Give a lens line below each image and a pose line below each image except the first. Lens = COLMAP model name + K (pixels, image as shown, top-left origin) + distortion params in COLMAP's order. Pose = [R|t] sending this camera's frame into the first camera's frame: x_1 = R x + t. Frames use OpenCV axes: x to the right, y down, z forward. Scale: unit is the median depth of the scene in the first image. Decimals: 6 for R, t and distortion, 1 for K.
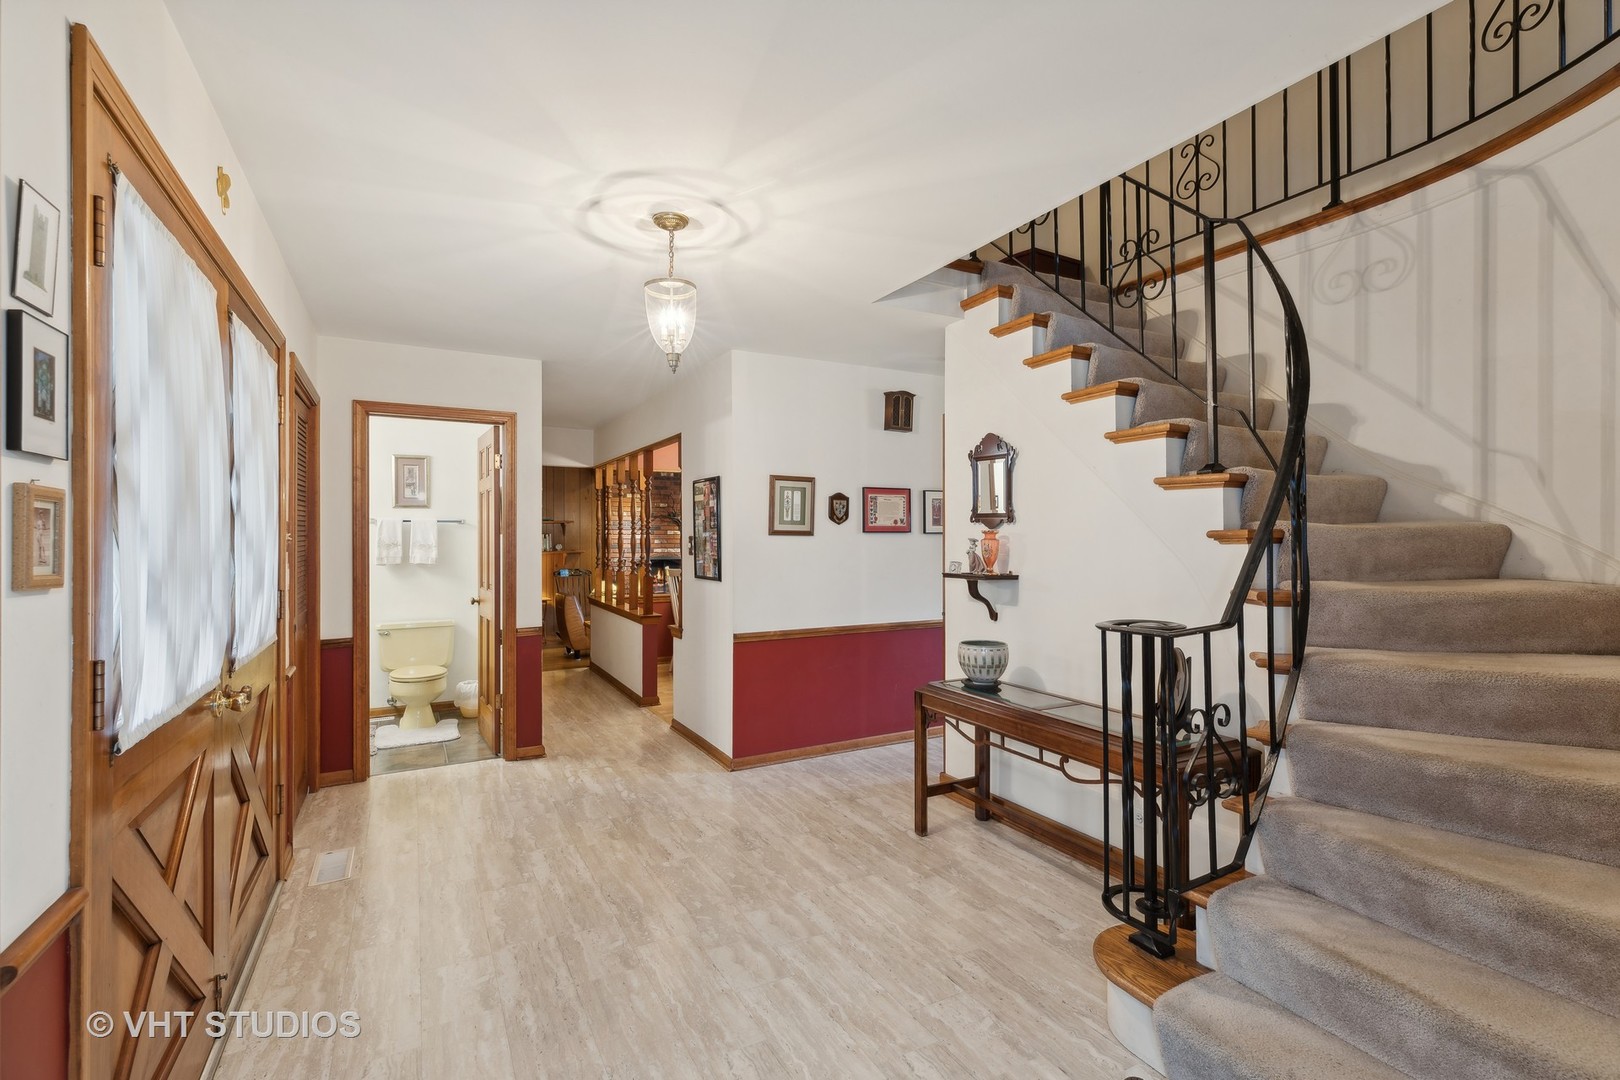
lens RADIAL K [[723.8, 0, 817.0], [0, 723.8, 532.7], [0, 0, 1]] dist [0.001622, 0.000948]
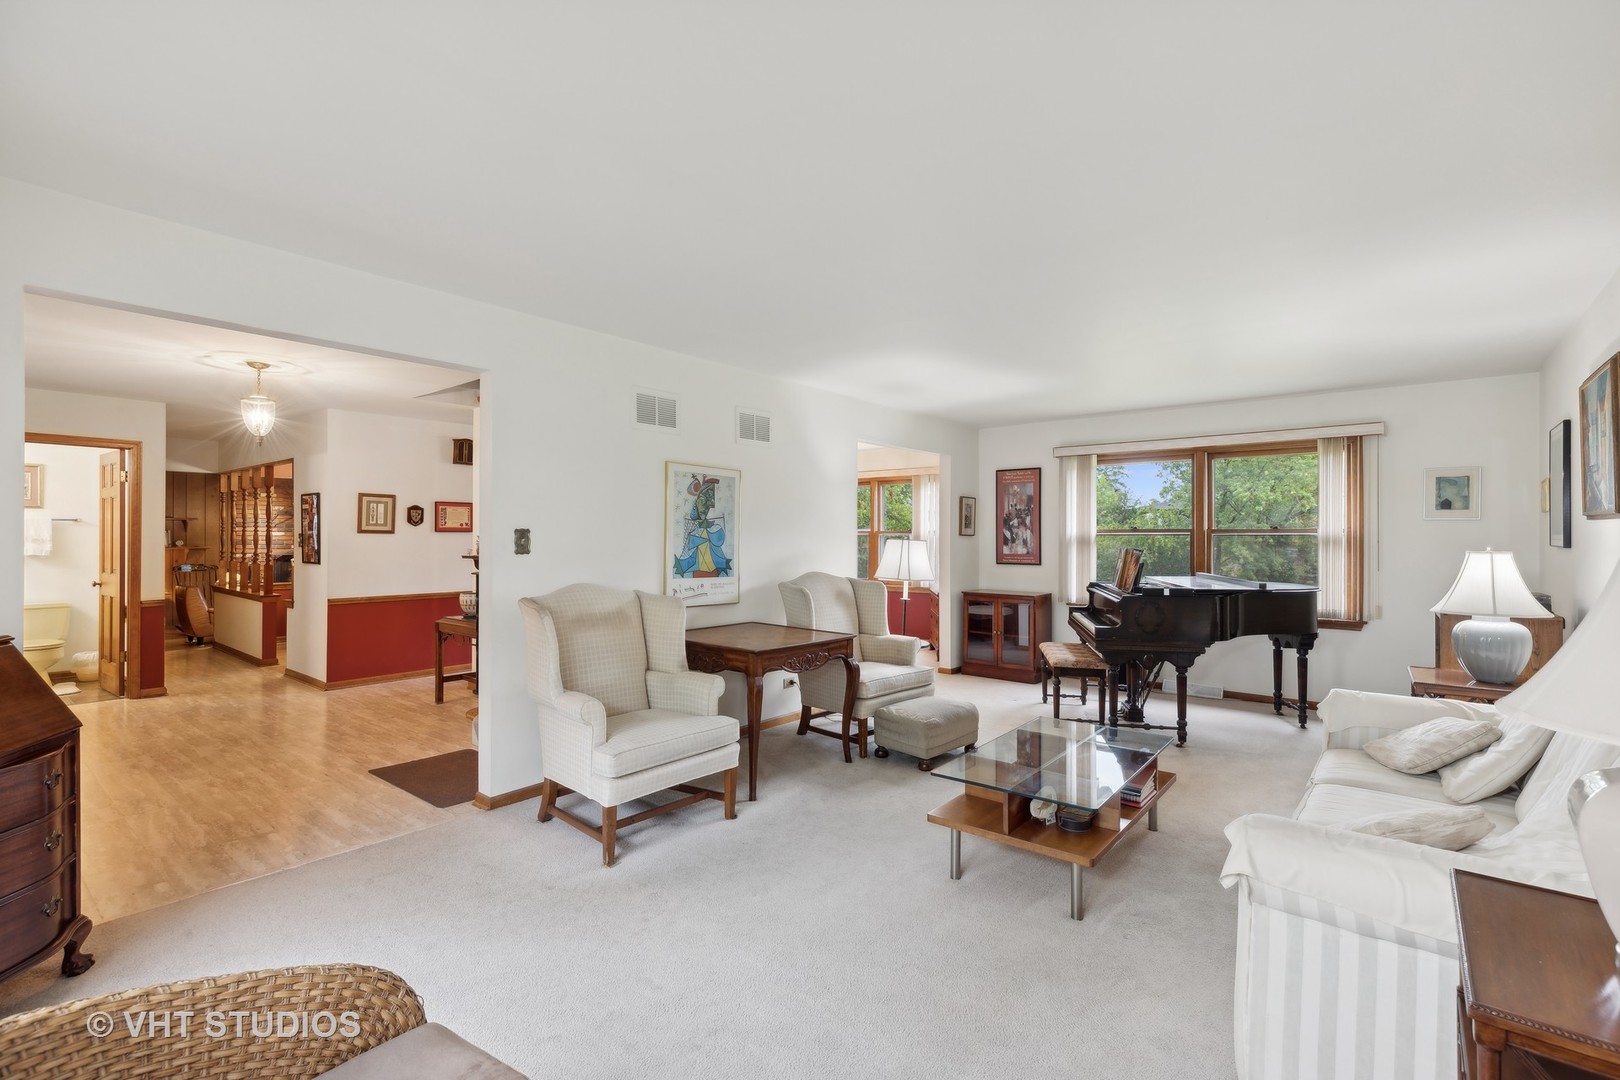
lens RADIAL K [[723.8, 0, 817.0], [0, 723.8, 532.7], [0, 0, 1]] dist [0.001622, 0.000948]
pose [[0.928699, 0.006187, 0.370783, 0.237830], [-0.006697, 0.999978, 0.000089, -0.003558], [-0.370774, -0.002566, 0.928719, -0.678043]]
